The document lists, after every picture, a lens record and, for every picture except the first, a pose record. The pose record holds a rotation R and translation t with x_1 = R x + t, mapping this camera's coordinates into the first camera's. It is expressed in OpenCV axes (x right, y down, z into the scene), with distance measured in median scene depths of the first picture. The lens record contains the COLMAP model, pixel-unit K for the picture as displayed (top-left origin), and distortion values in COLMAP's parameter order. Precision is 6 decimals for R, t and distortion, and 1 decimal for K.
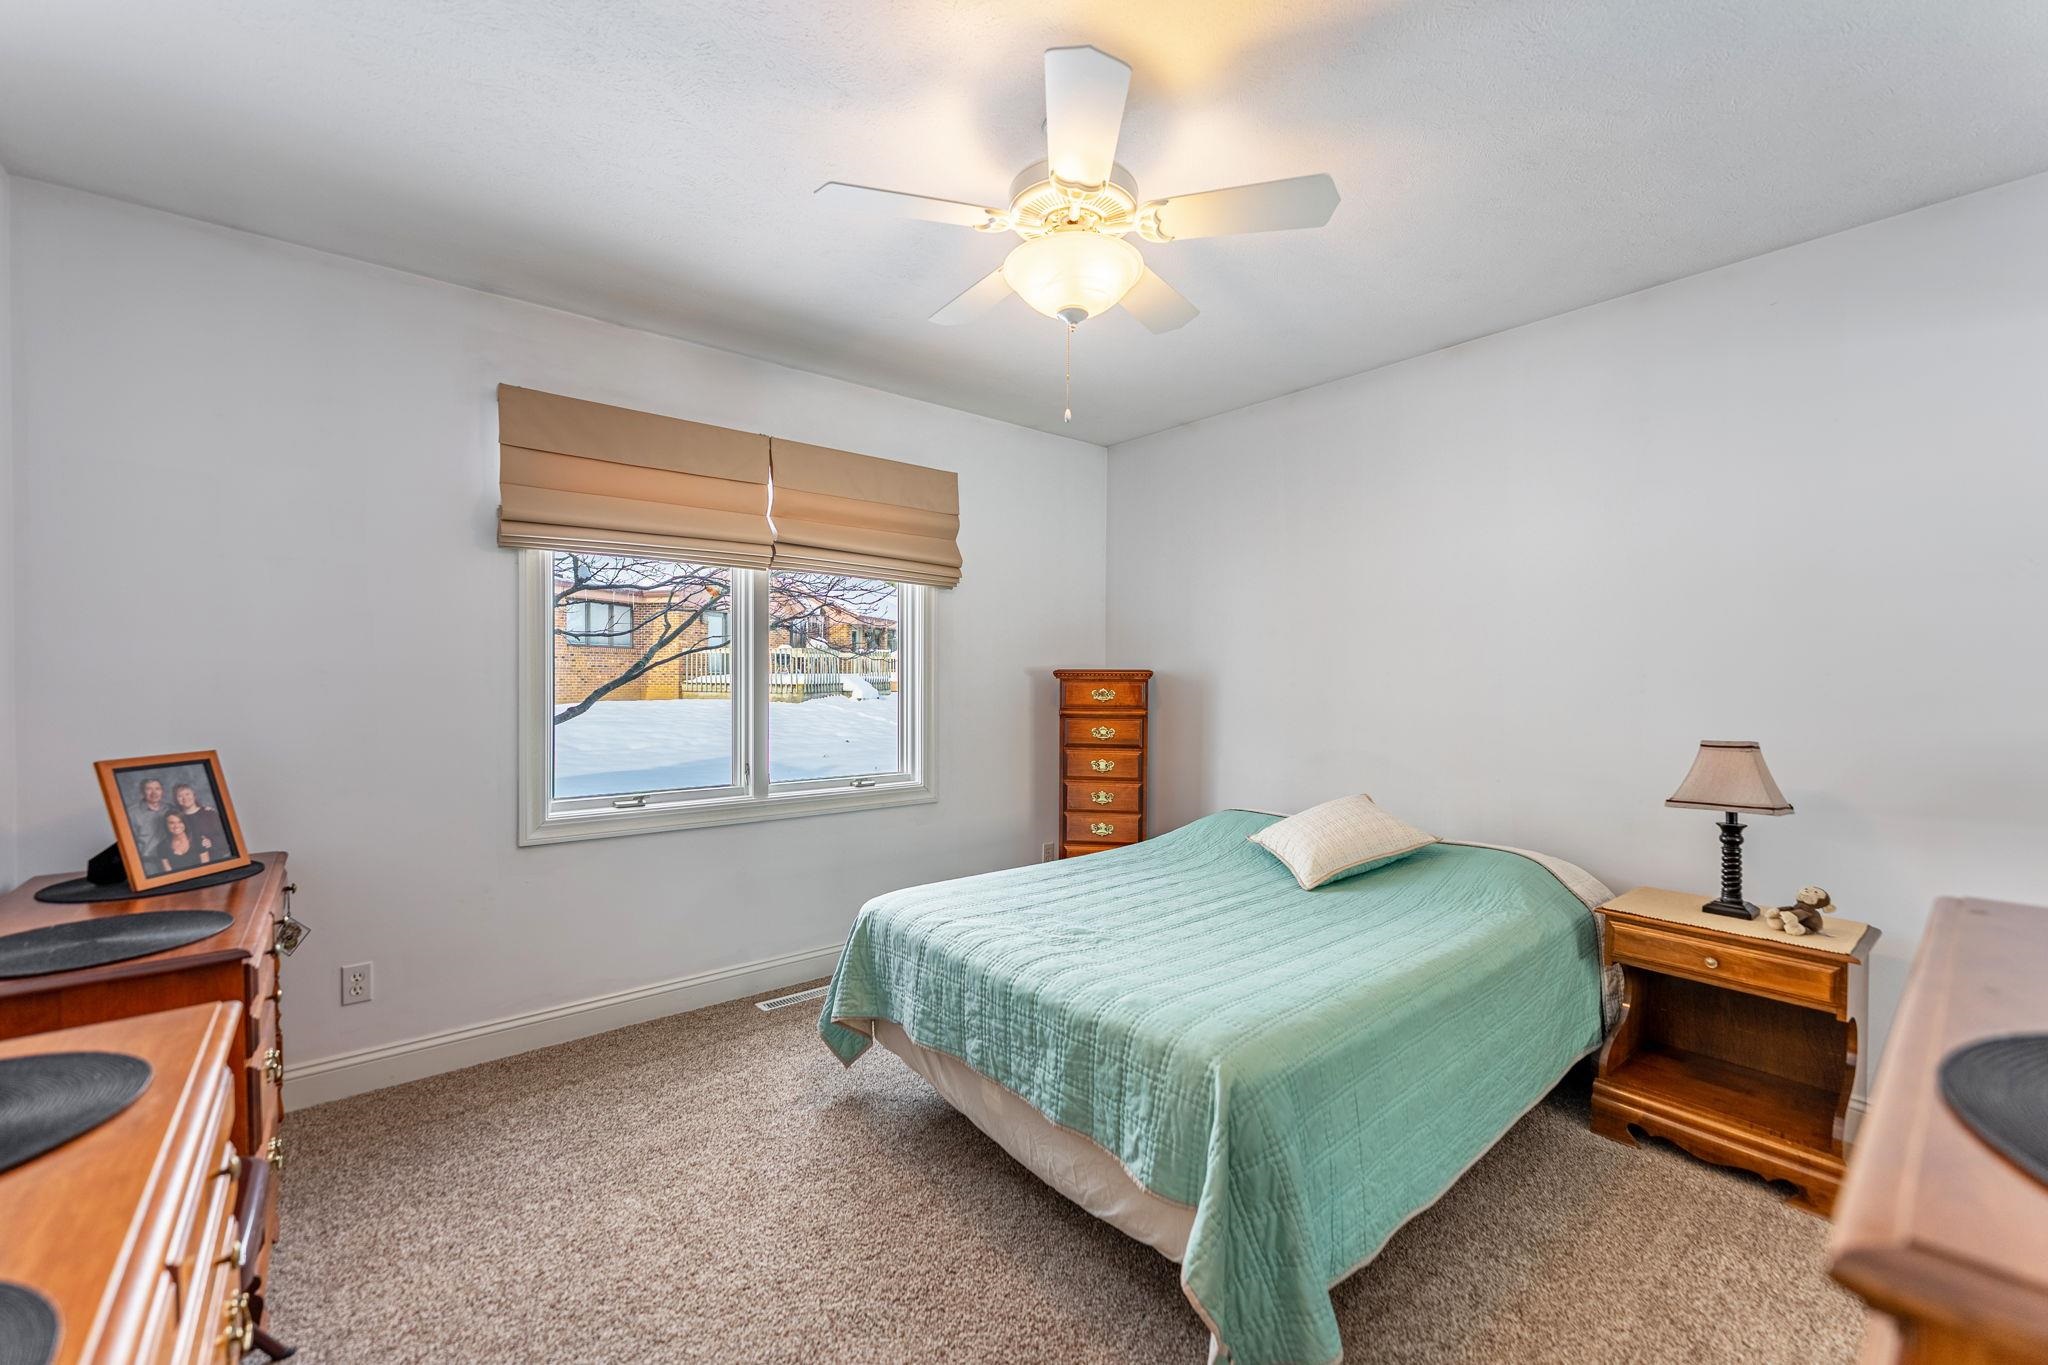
lens RADIAL K [[818.6, 0, 1024.0], [0, 818.6, 682.5], [0, 0, 1]] dist [0.000606, 0.000011]
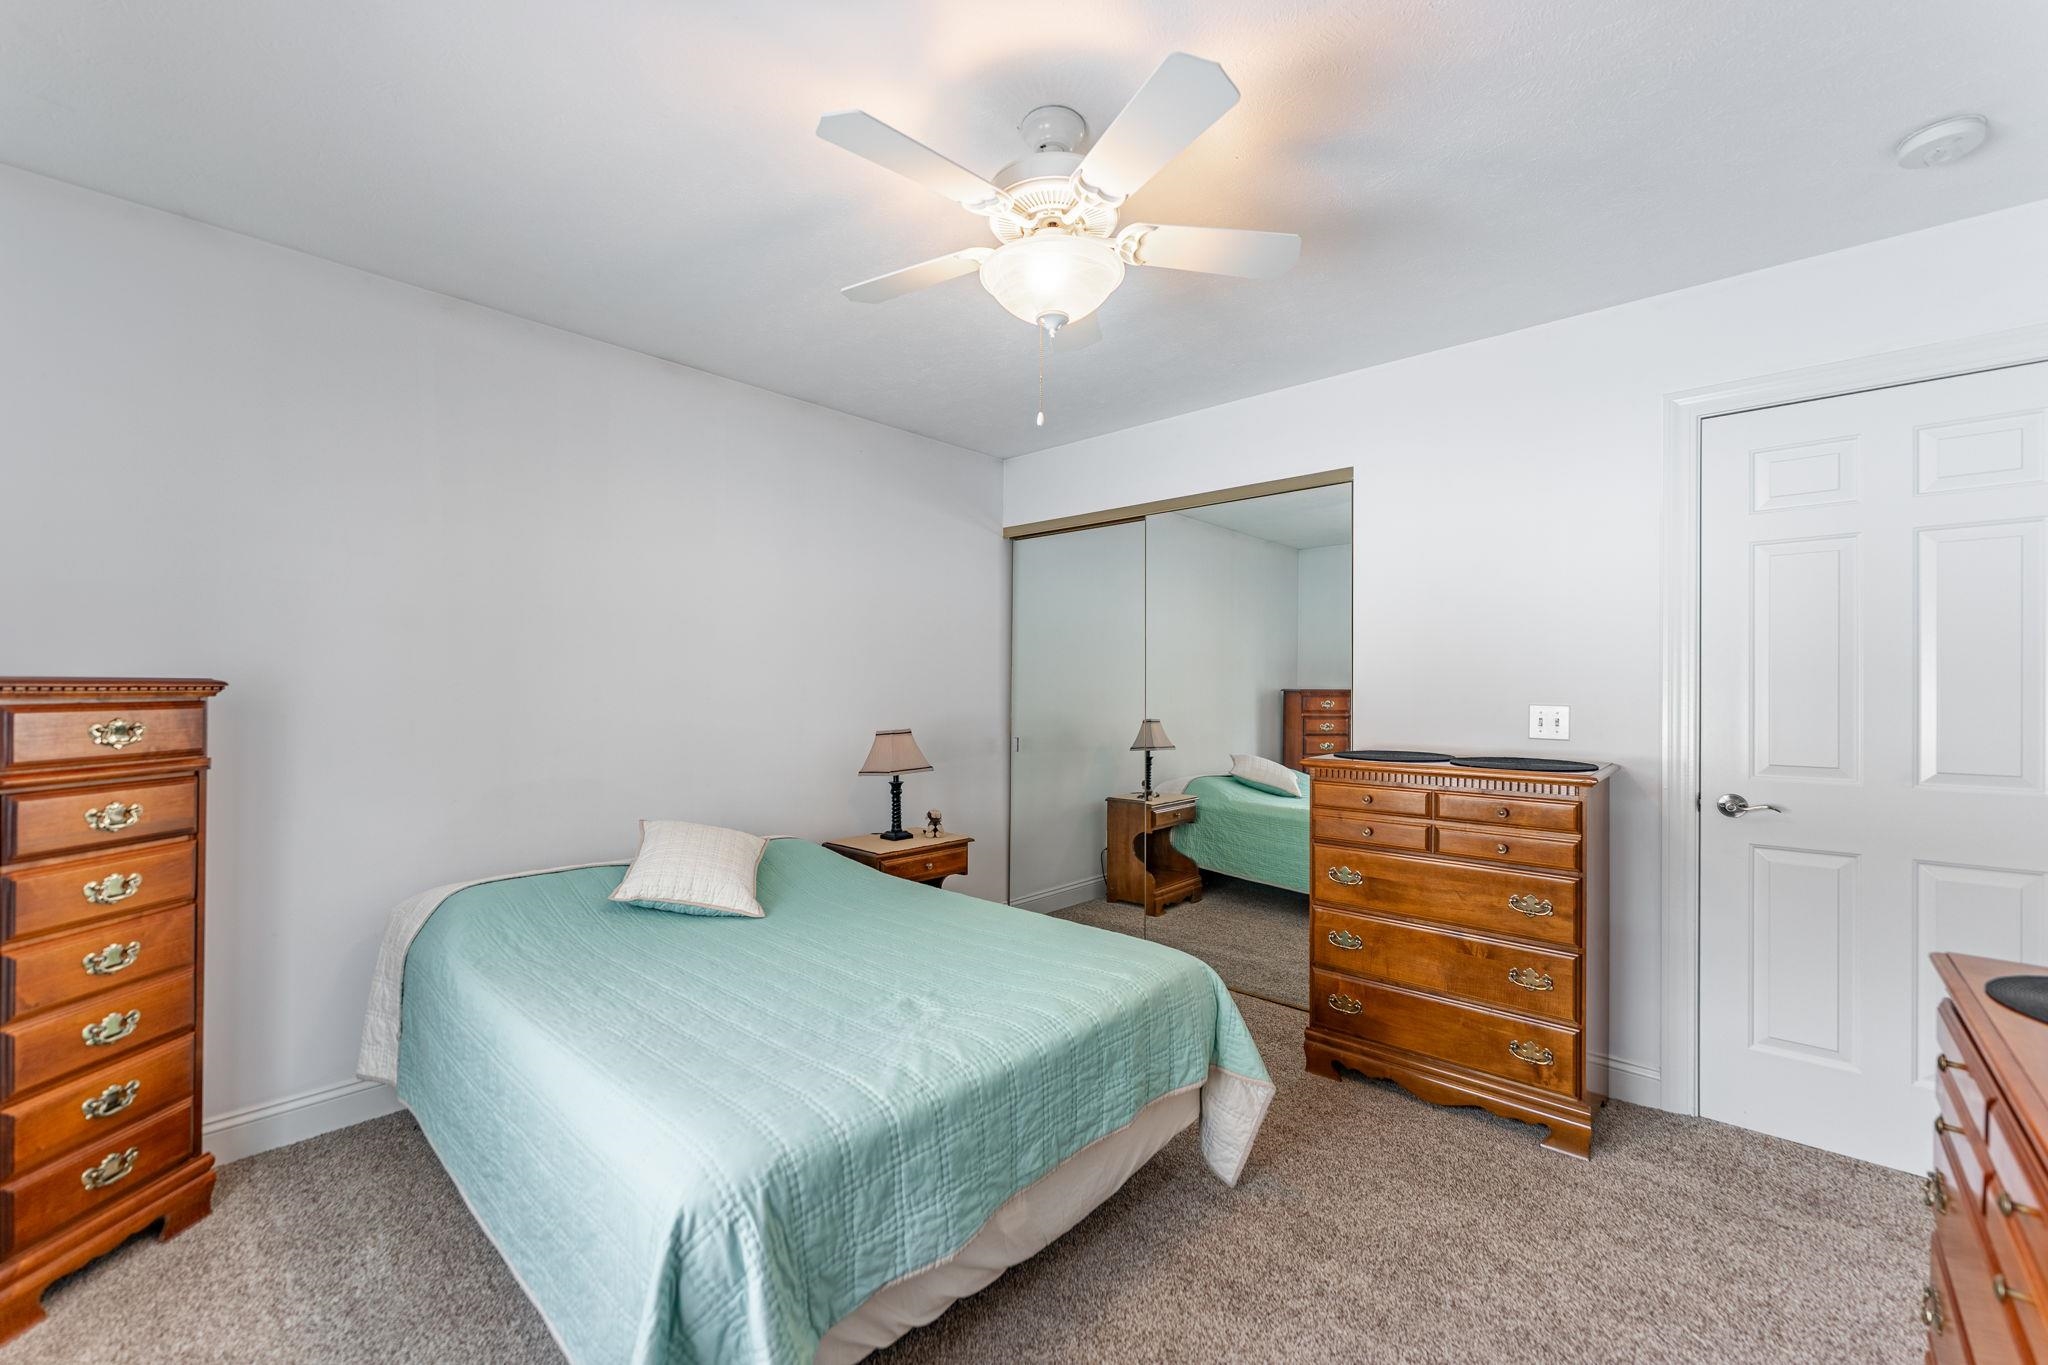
lens RADIAL K [[833.3, 0, 1024.0], [0, 833.3, 682.5], [0, 0, 1]] dist [-0.000389, -0.000156]
pose [[-0.143059, 0.001164, 0.989713, -0.805533], [0.007249, 0.999974, -0.000129, -0.018362], [-0.989688, 0.007156, -0.143064, 1.041309]]
